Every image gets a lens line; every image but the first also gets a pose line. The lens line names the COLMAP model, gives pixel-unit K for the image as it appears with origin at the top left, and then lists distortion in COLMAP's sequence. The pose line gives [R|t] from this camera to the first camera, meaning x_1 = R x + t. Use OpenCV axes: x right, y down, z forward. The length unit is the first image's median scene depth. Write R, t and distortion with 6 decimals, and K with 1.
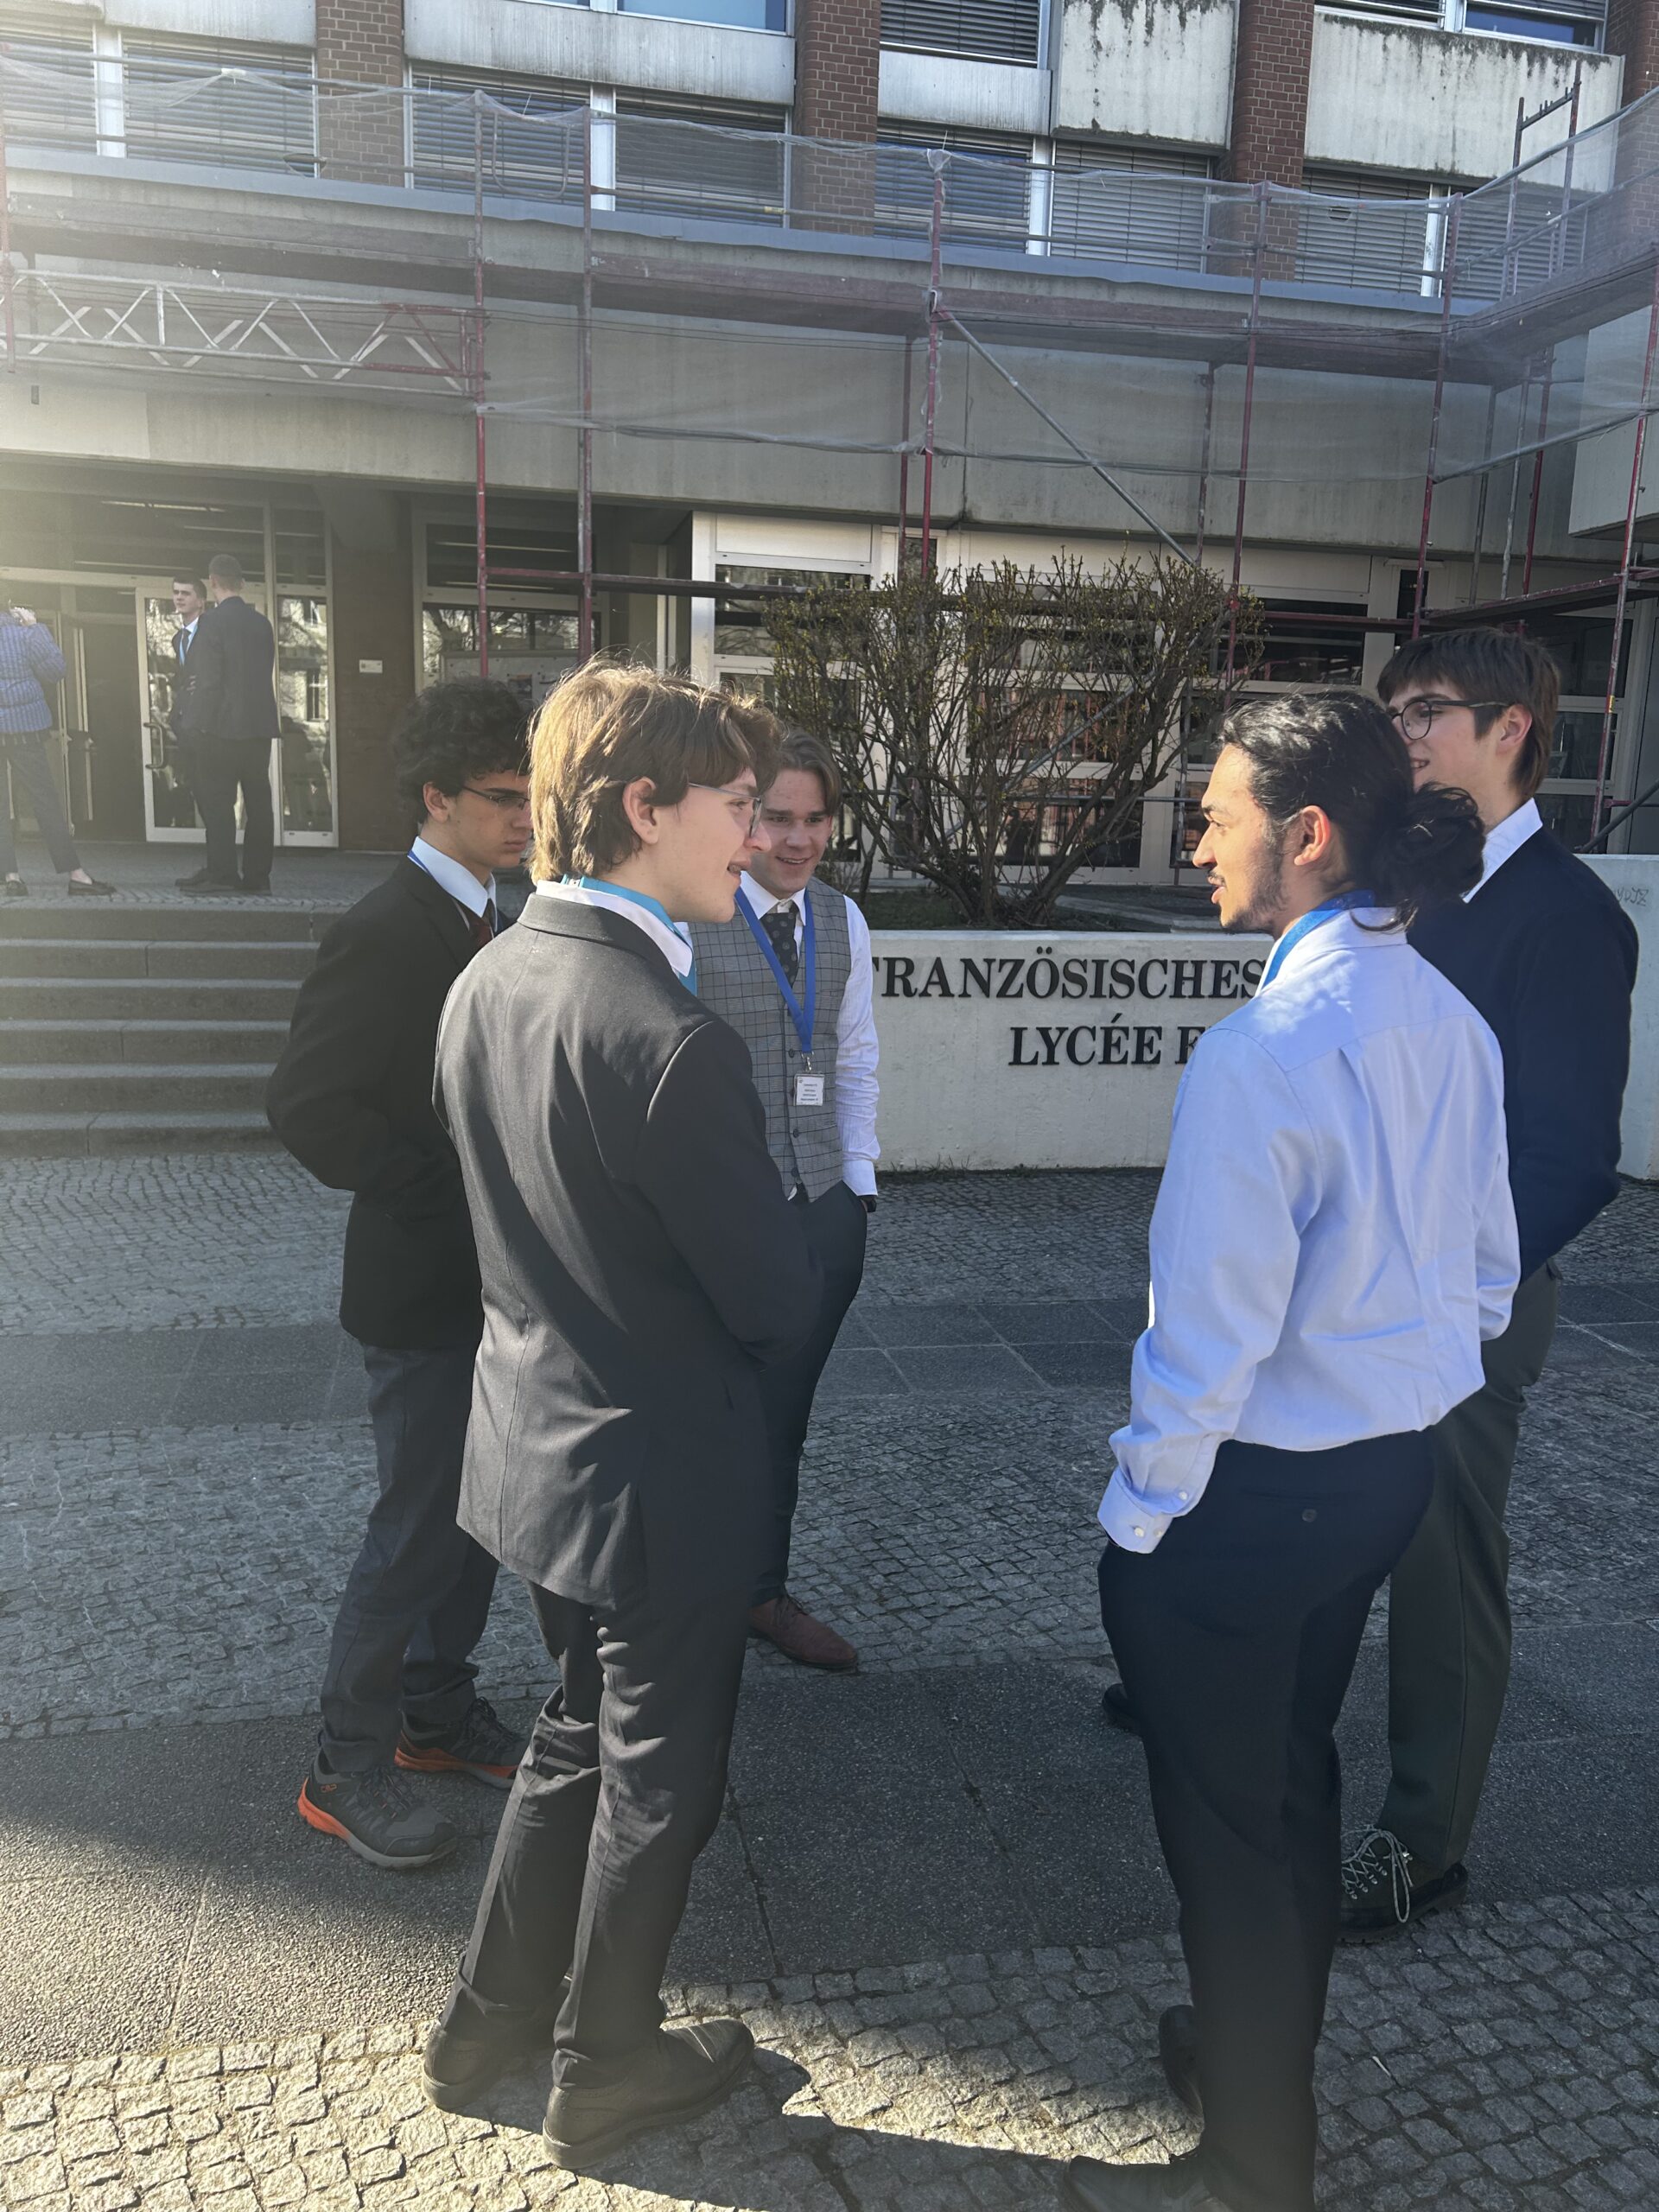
lens RADIAL K [[1677.1, 0, 829.5], [0, 1677.1, 1106.0], [0, 0, 1]] dist [0.043668, -0.048286]
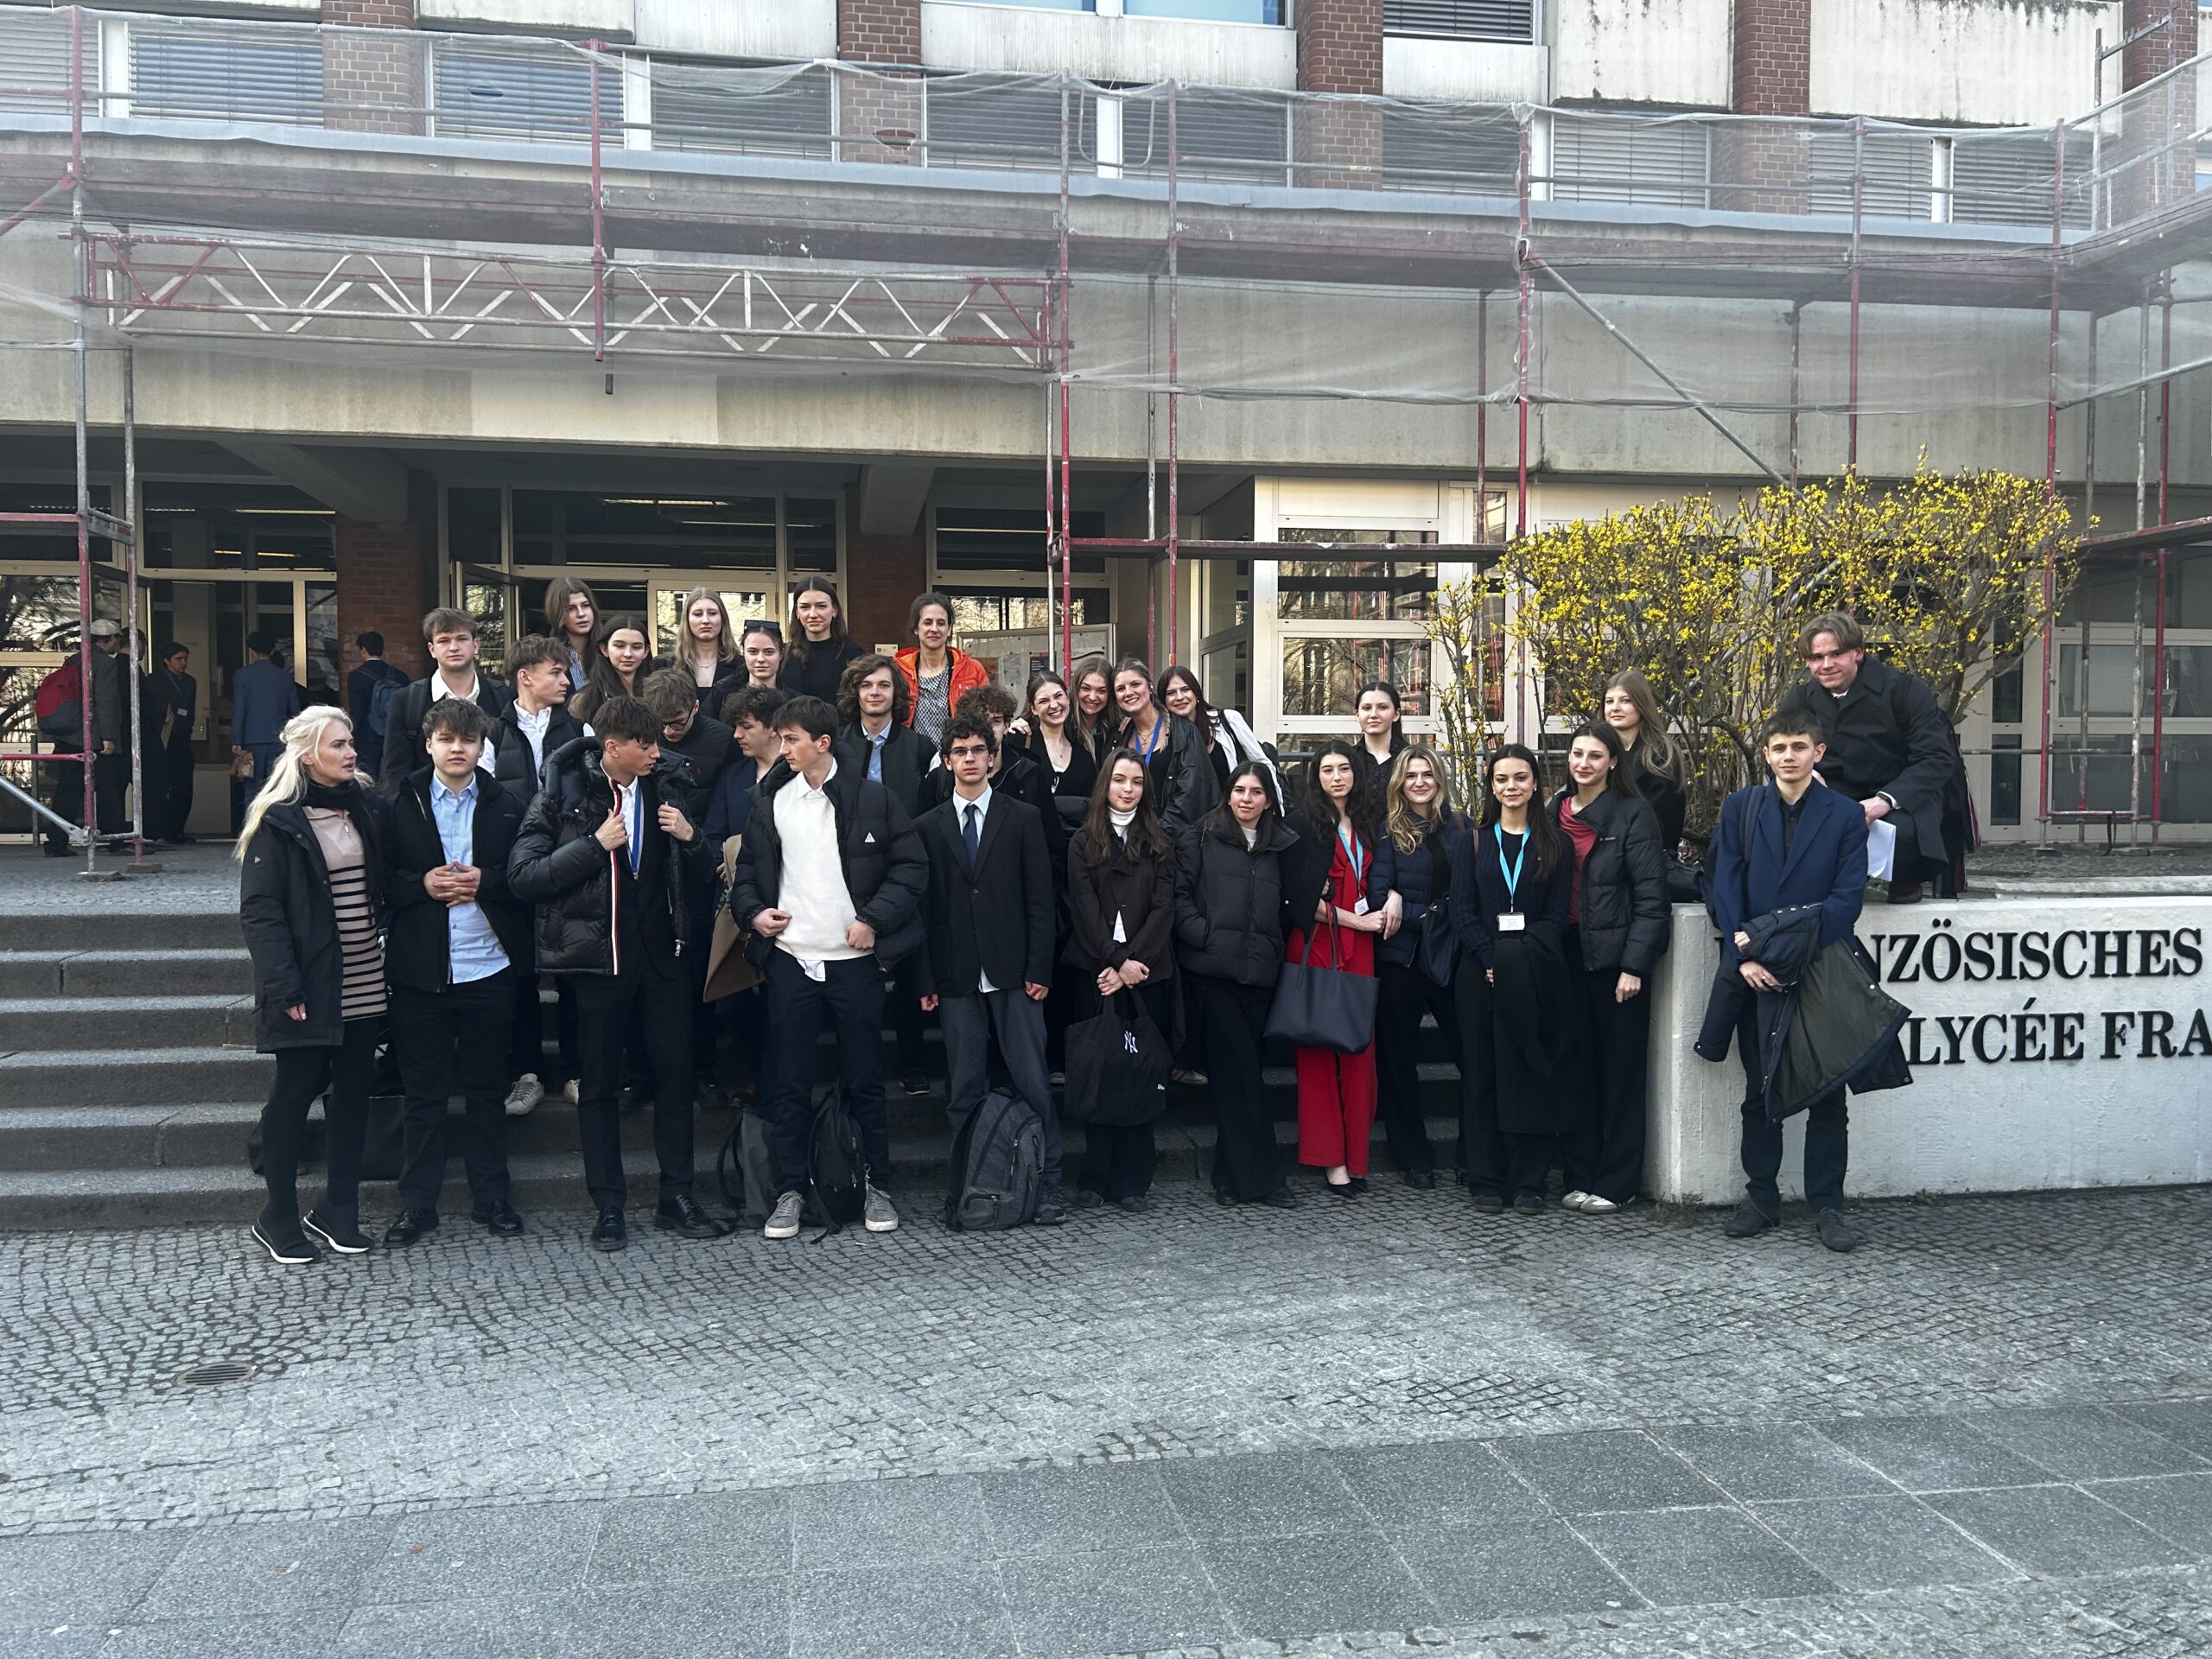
lens RADIAL K [[1695.1, 0, 1106.0], [0, 1695.1, 829.5], [0, 0, 1]] dist [0.056264, -0.054204]
pose [[0.997842, -0.030874, -0.057946, -0.142619], [0.021858, 0.988409, -0.150234, -0.013209], [0.061913, 0.148643, 0.986951, 0.088806]]
